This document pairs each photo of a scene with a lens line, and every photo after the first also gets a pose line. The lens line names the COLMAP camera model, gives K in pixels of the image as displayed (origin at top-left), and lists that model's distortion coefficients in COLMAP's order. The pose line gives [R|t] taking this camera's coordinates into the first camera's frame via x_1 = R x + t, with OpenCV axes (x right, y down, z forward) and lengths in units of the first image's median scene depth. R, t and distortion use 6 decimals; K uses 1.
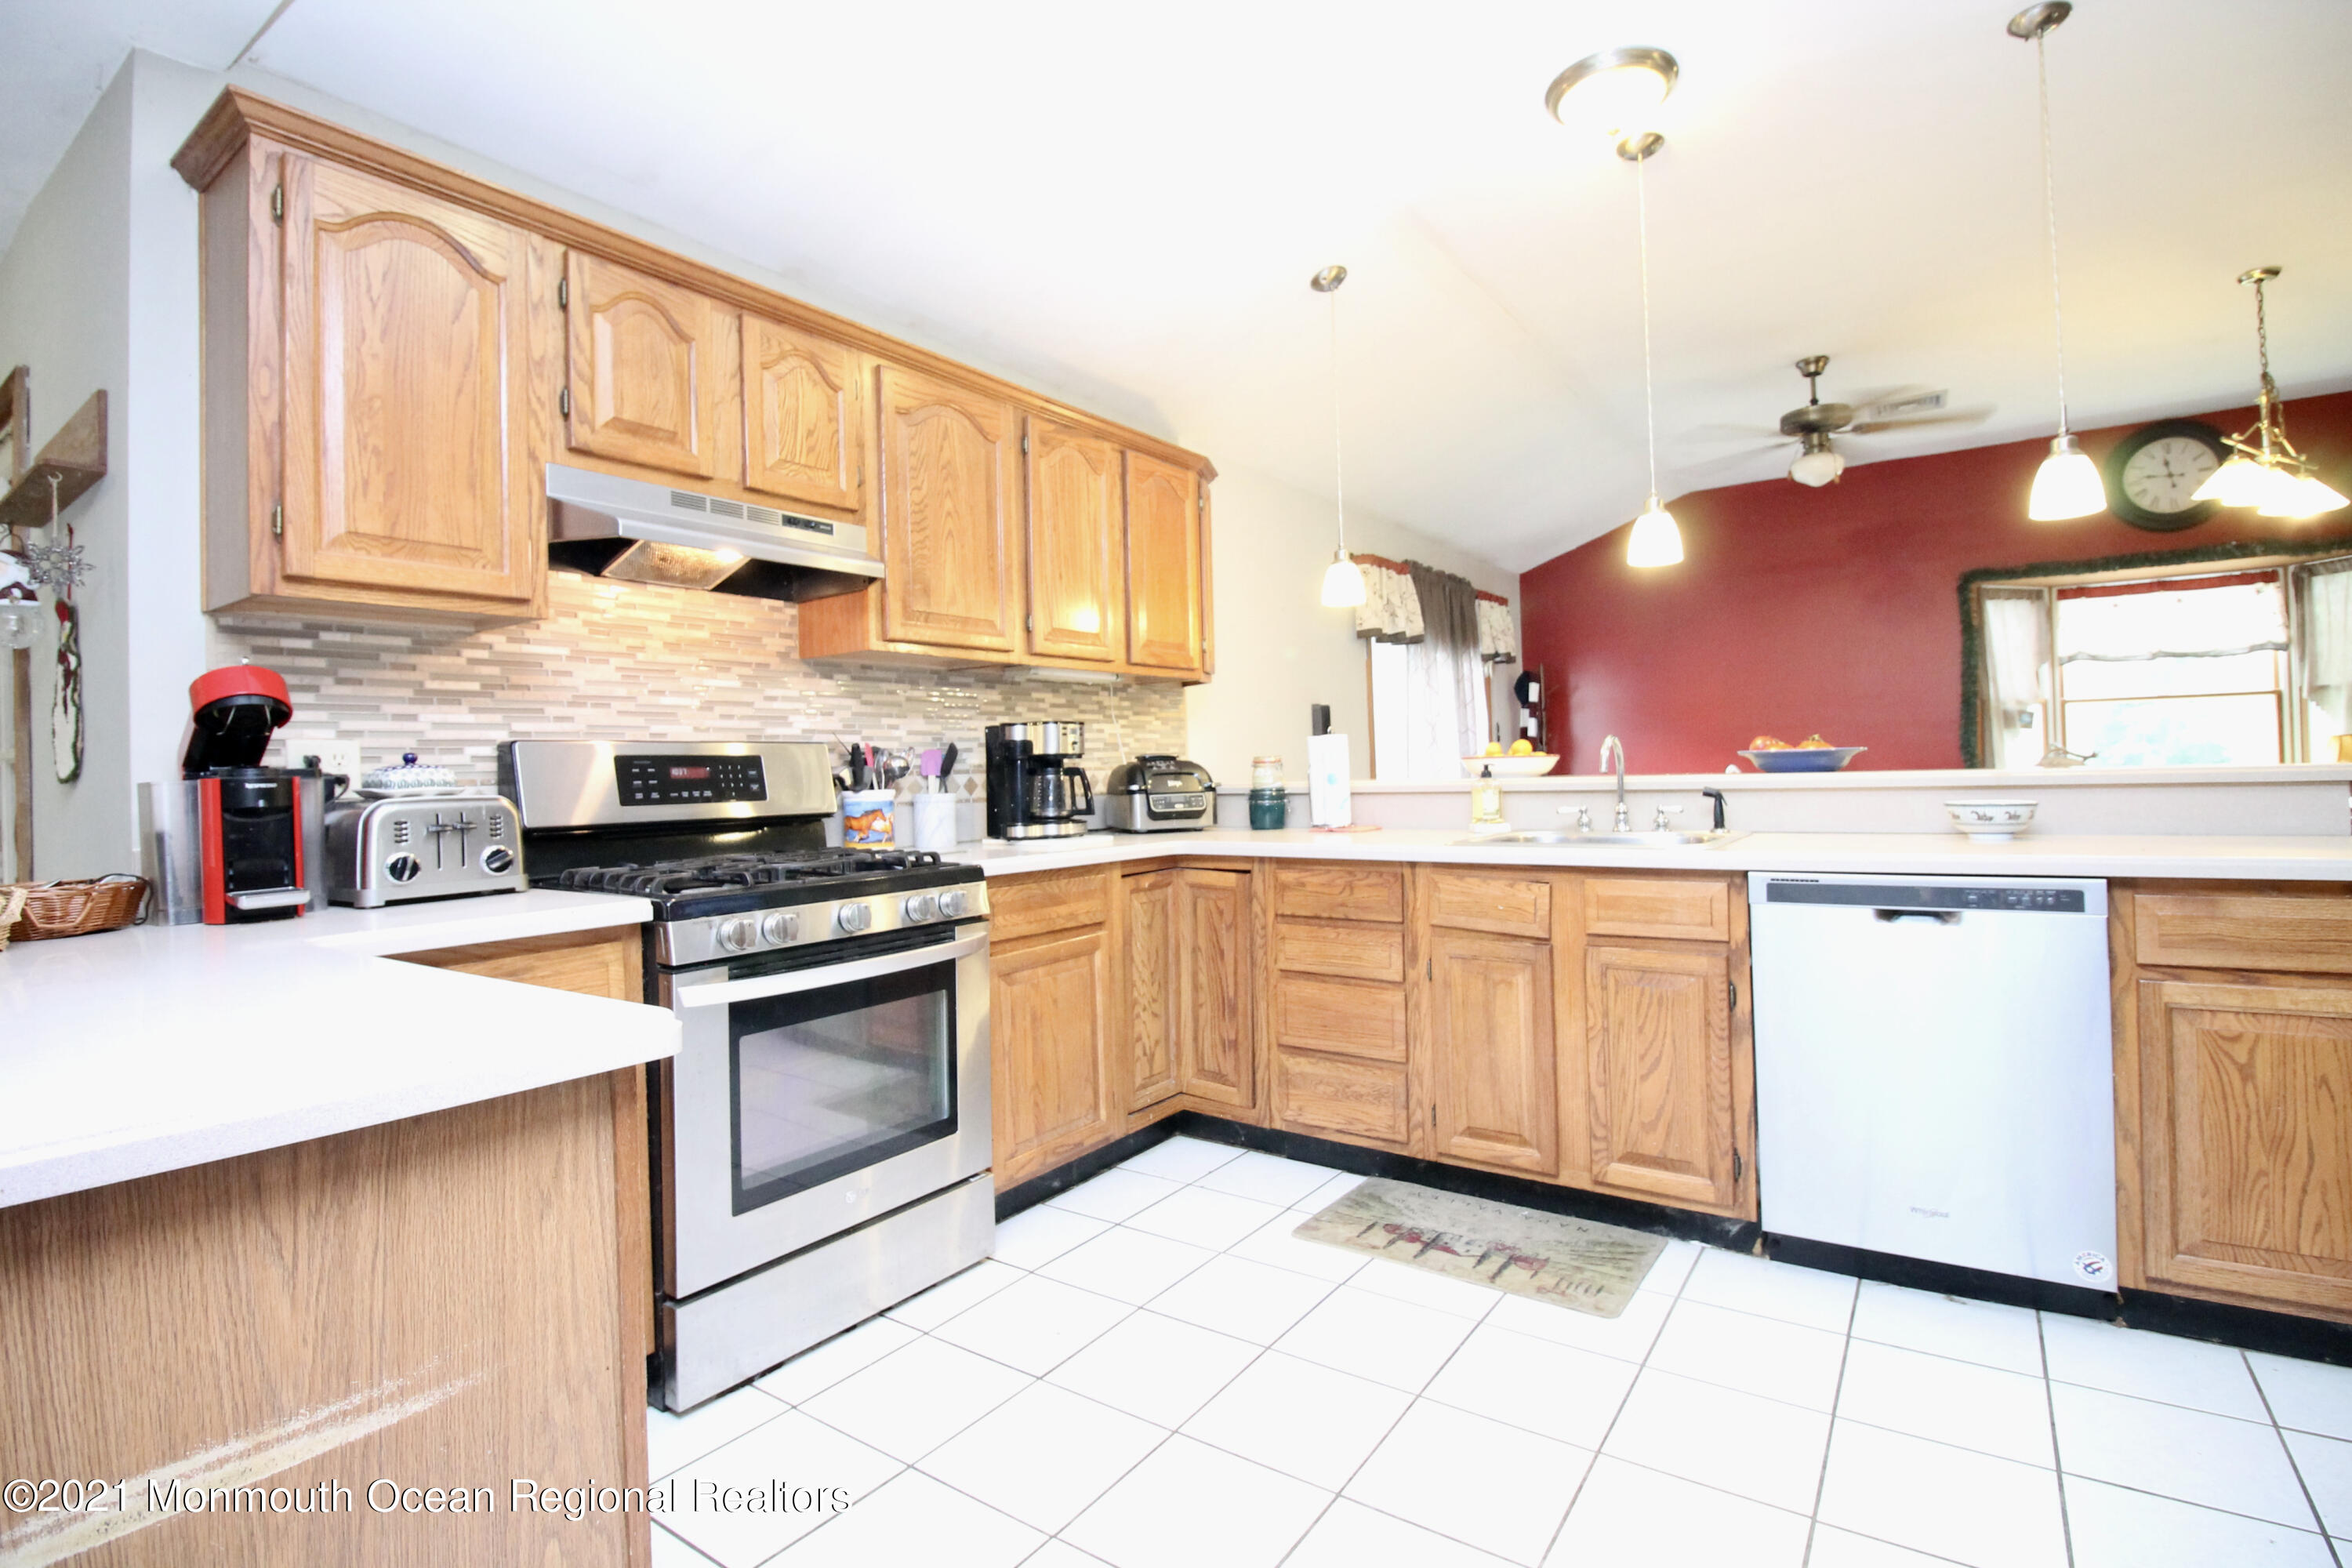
lens RADIAL K [[1099.8, 0, 1196.1], [0, 1099.8, 757.3], [0, 0, 1]] dist [-0.001554, -0.013056]
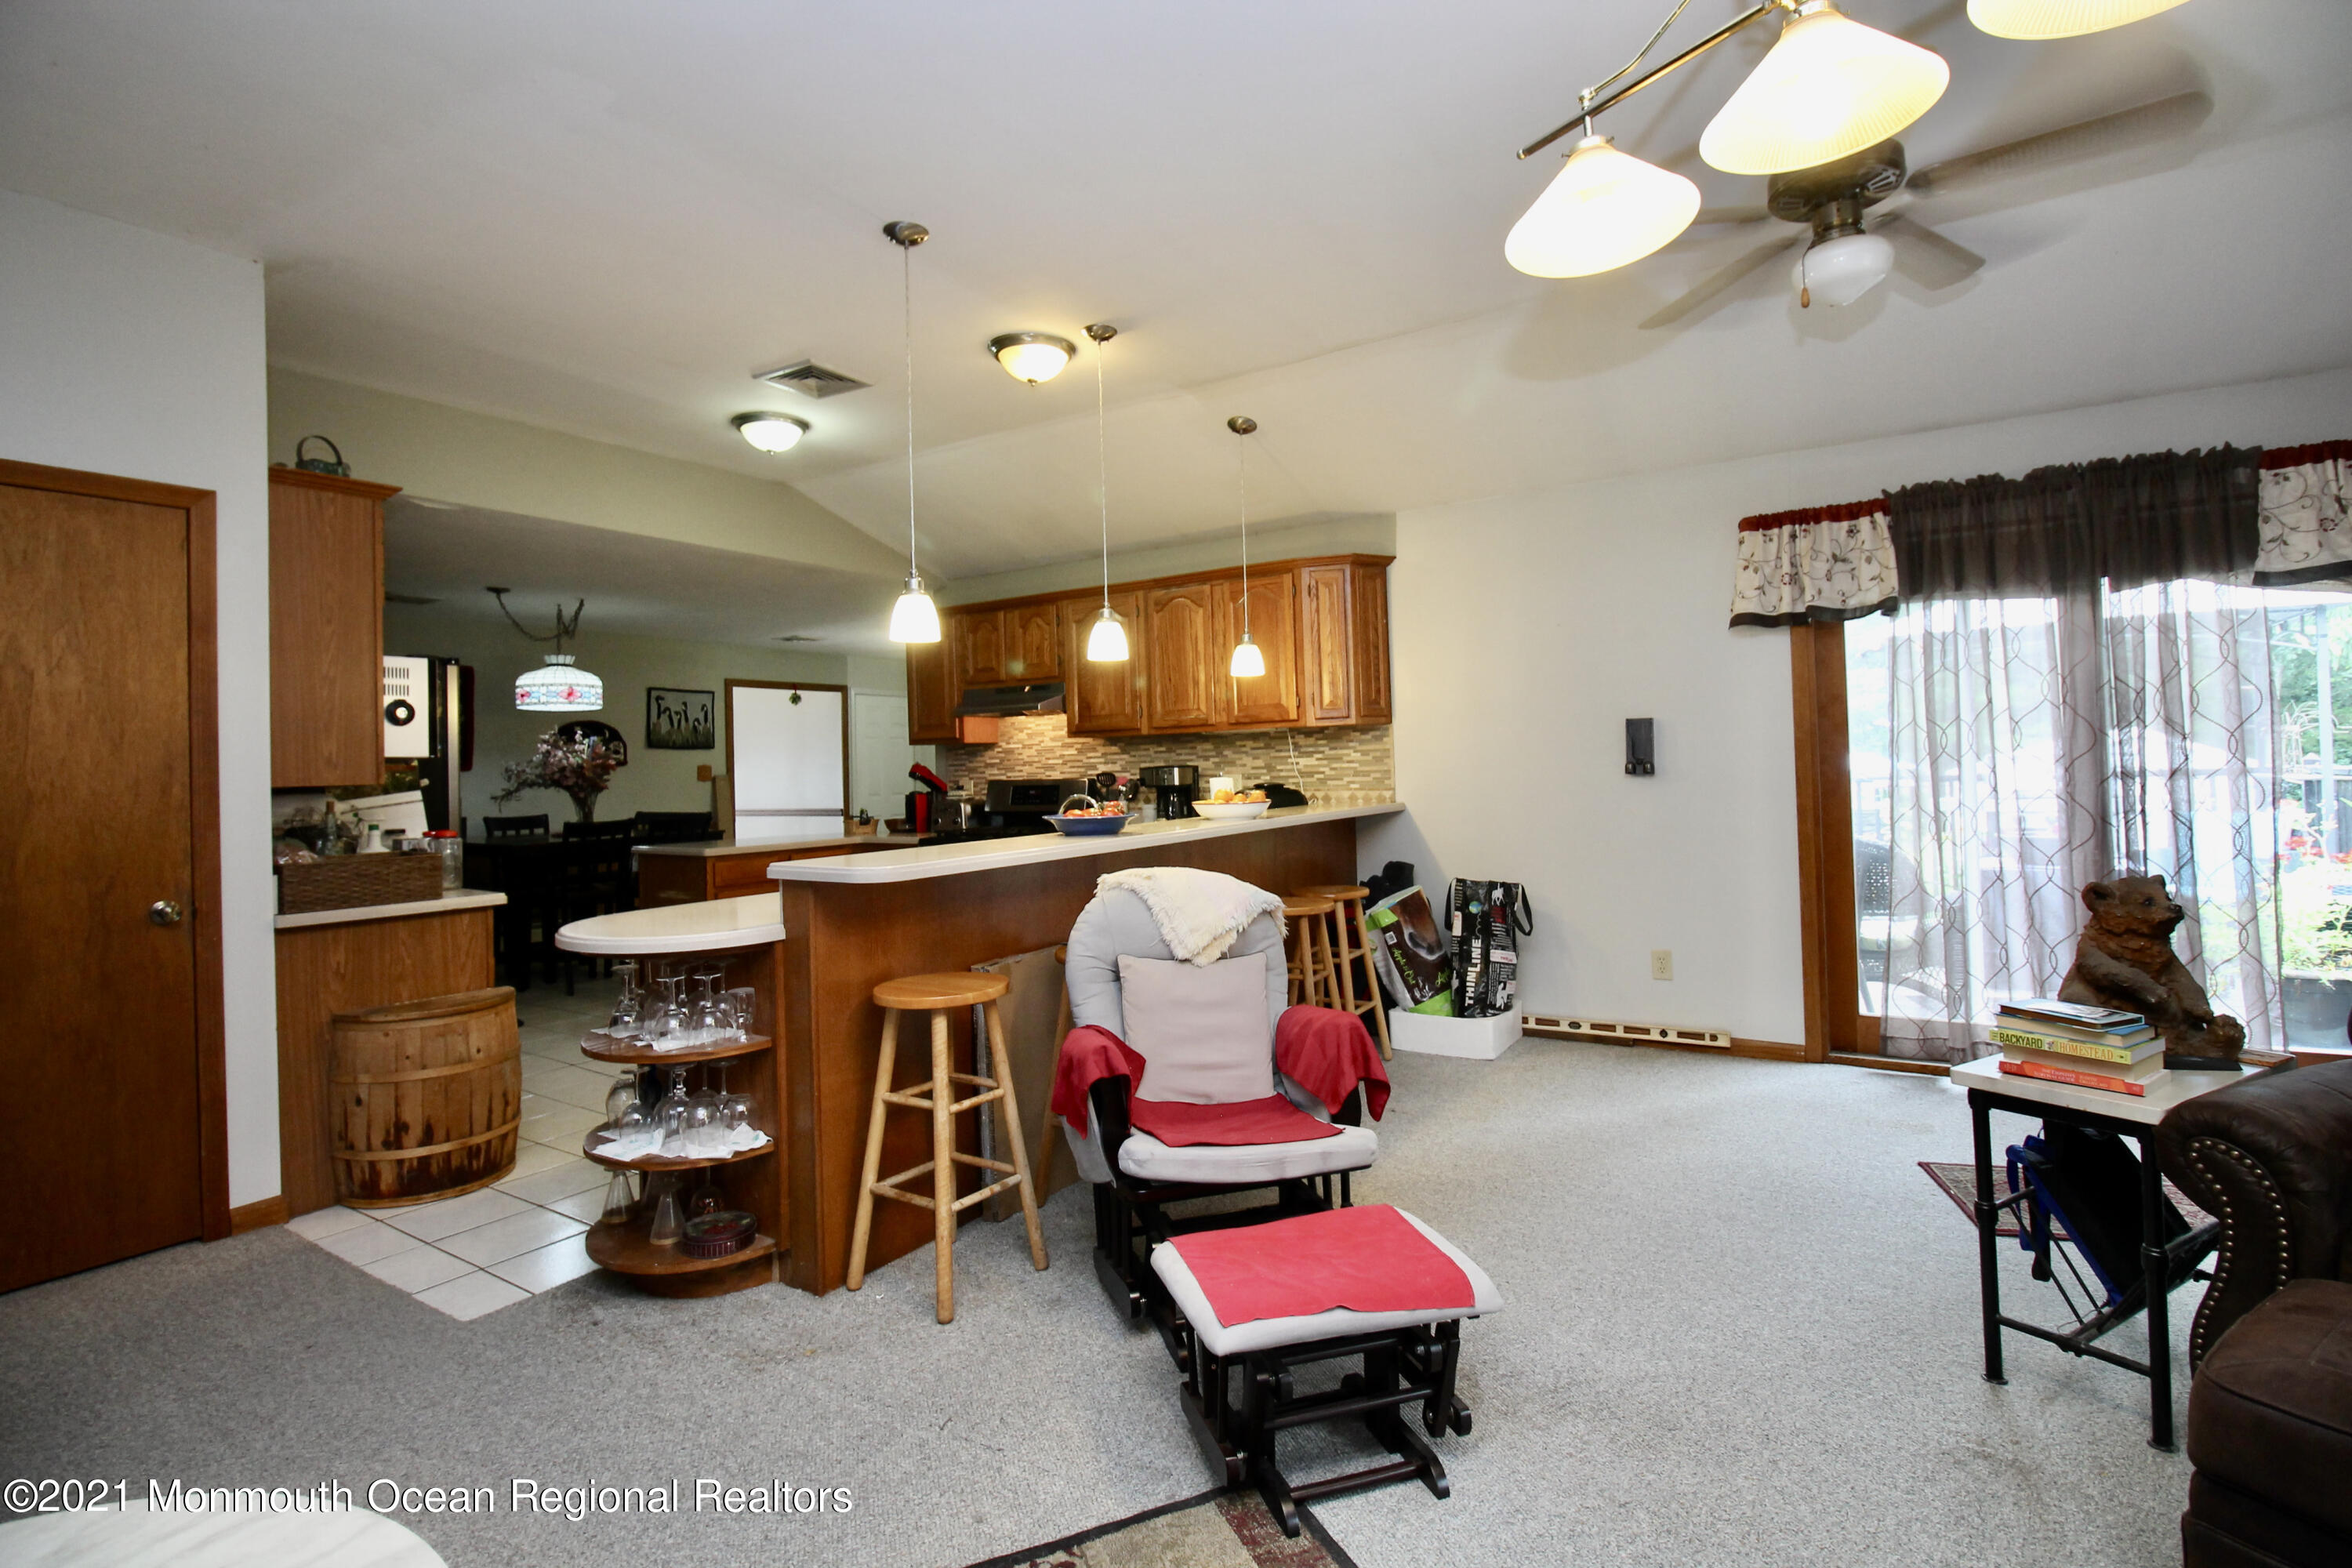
lens RADIAL K [[1093.3, 0, 1189.4], [0, 1093.3, 749.7], [0, 0, 1]] dist [-0.003510, -0.000536]
pose [[0.039733, 0.014202, -0.999109, 1.853248], [0.041106, 0.999029, 0.015835, -0.098280], [0.998364, -0.041698, 0.039110, 1.142427]]
